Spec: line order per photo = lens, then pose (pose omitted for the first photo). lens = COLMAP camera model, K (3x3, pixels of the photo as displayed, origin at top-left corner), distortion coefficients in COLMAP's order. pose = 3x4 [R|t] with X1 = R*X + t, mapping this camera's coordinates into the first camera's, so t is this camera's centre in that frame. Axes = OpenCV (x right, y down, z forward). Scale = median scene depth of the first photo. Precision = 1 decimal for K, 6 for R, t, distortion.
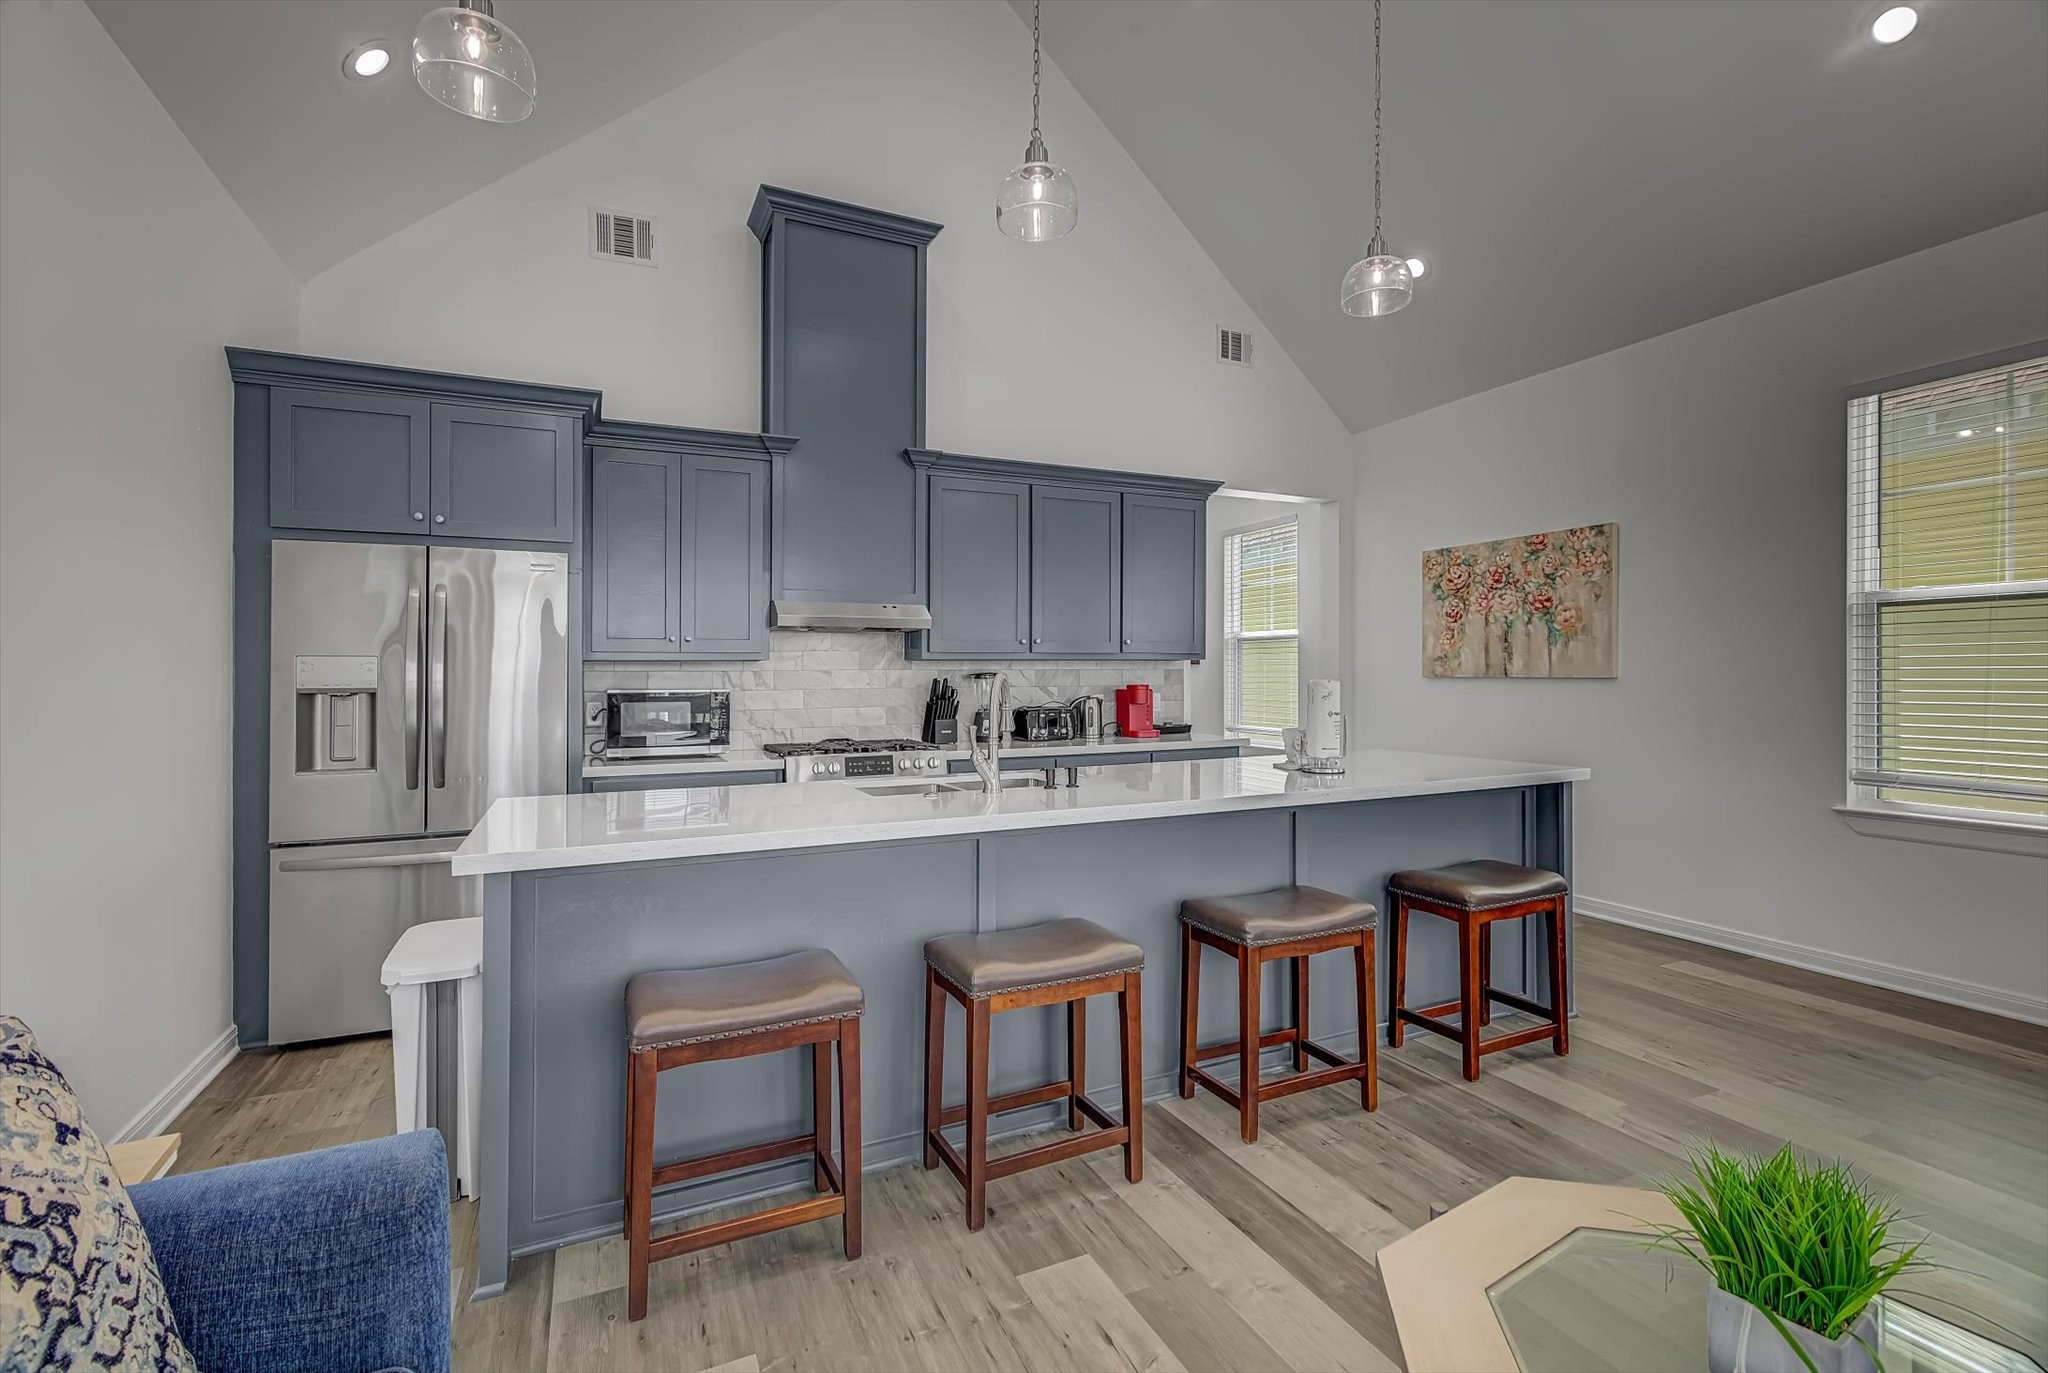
lens RADIAL K [[908.2, 0, 1022.0], [0, 908.2, 667.4], [0, 0, 1]] dist [0.000654, -0.000058]
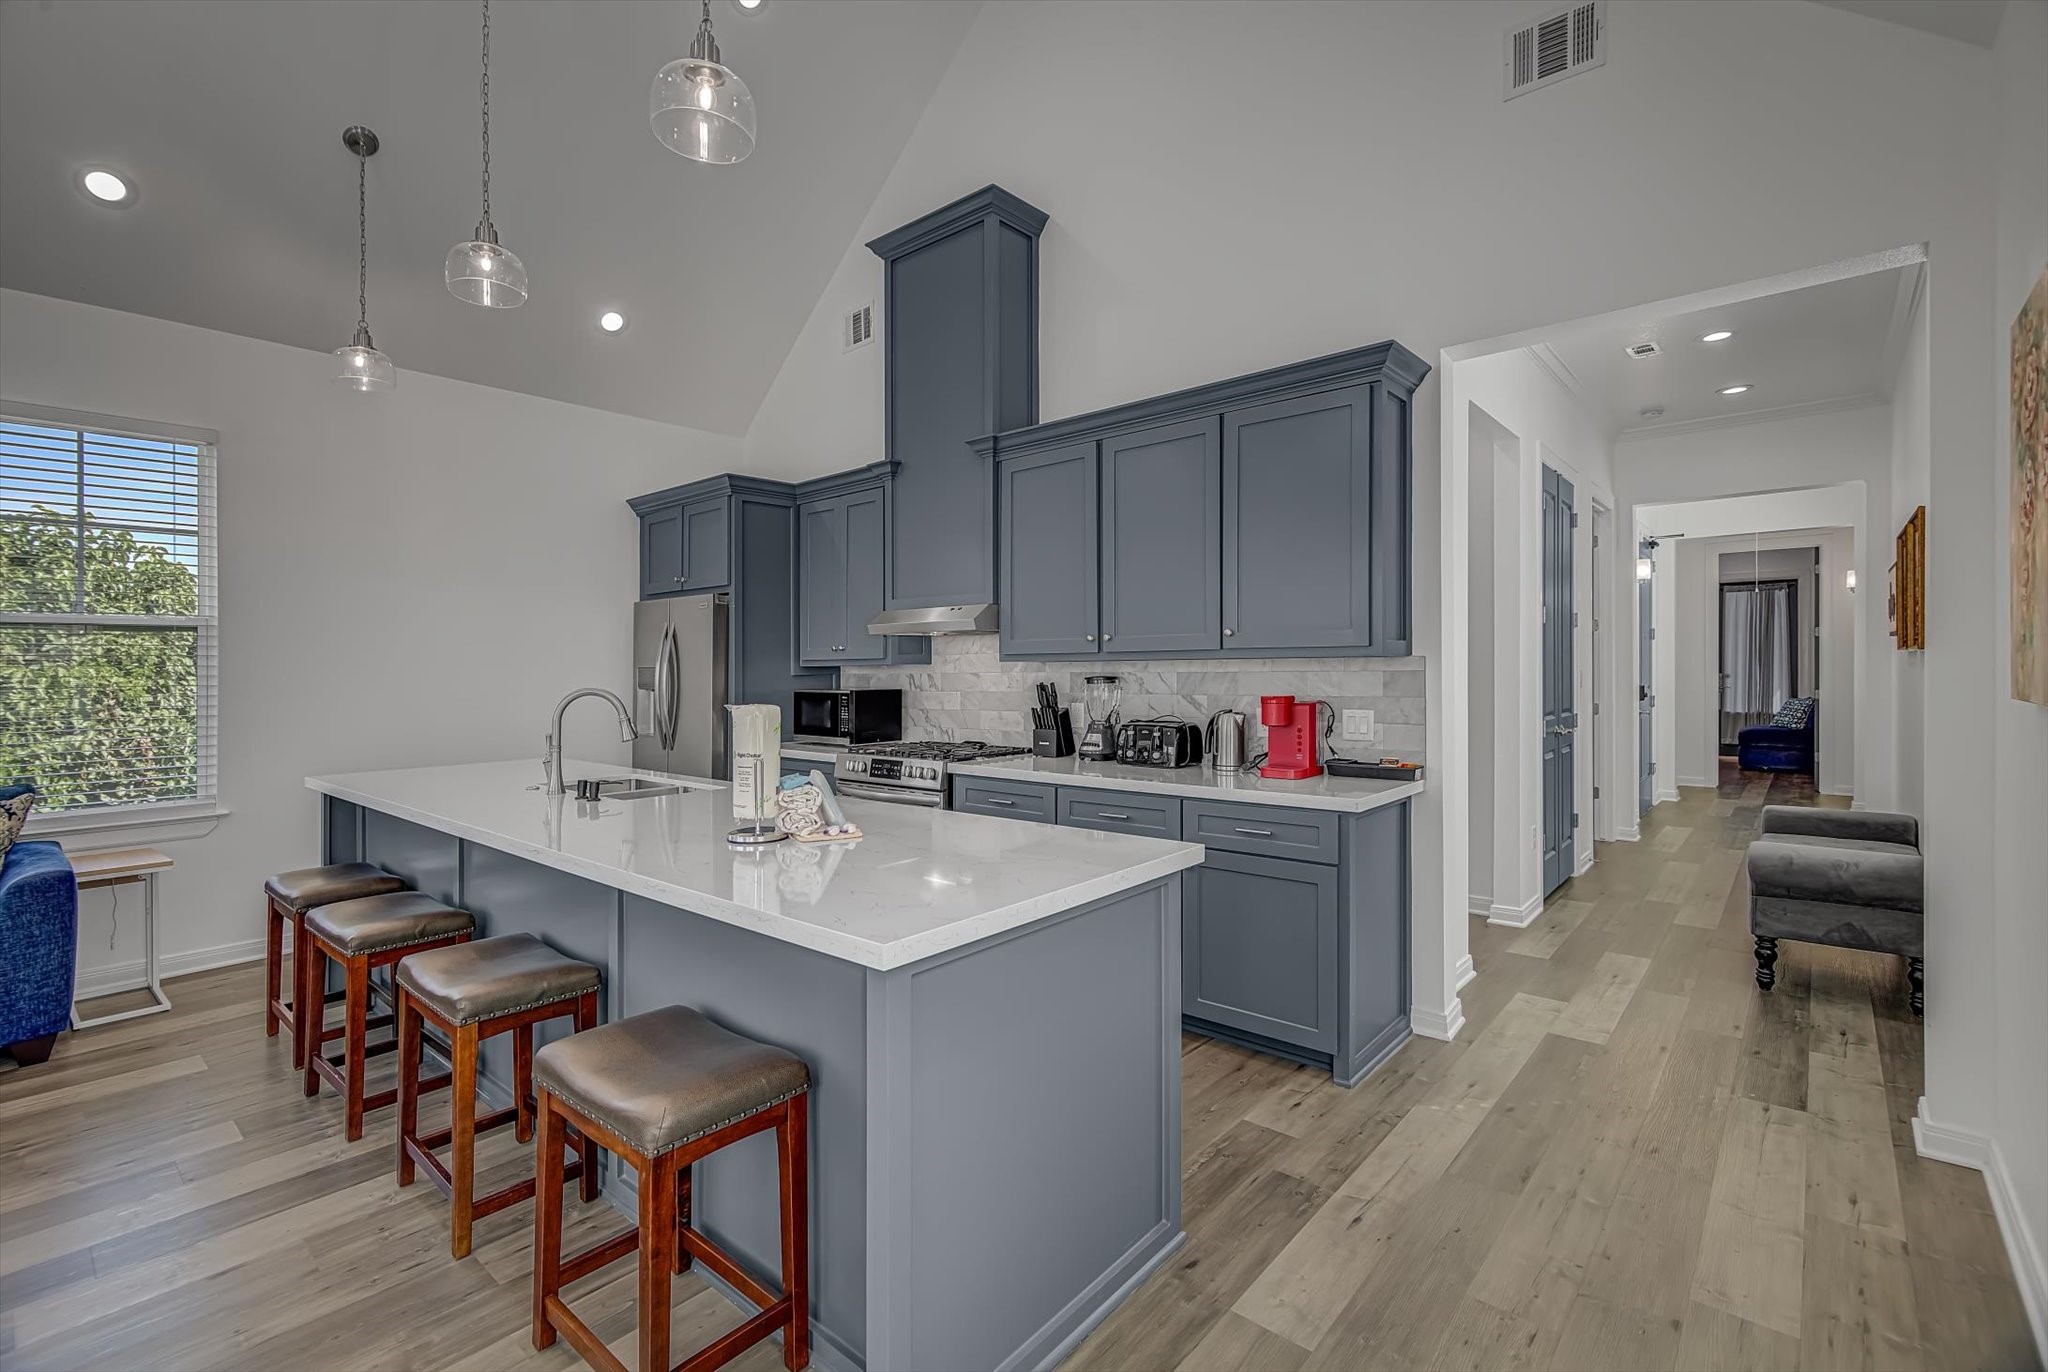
lens RADIAL K [[908.2, 0, 1022.0], [0, 908.2, 666.9], [0, 0, 1]] dist [0.000654, -0.000058]
pose [[0.409435, -0.002604, -0.912336, 0.708265], [0.008946, 0.999959, 0.001161, -0.004109], [0.912296, -0.008637, 0.409441, 0.617822]]
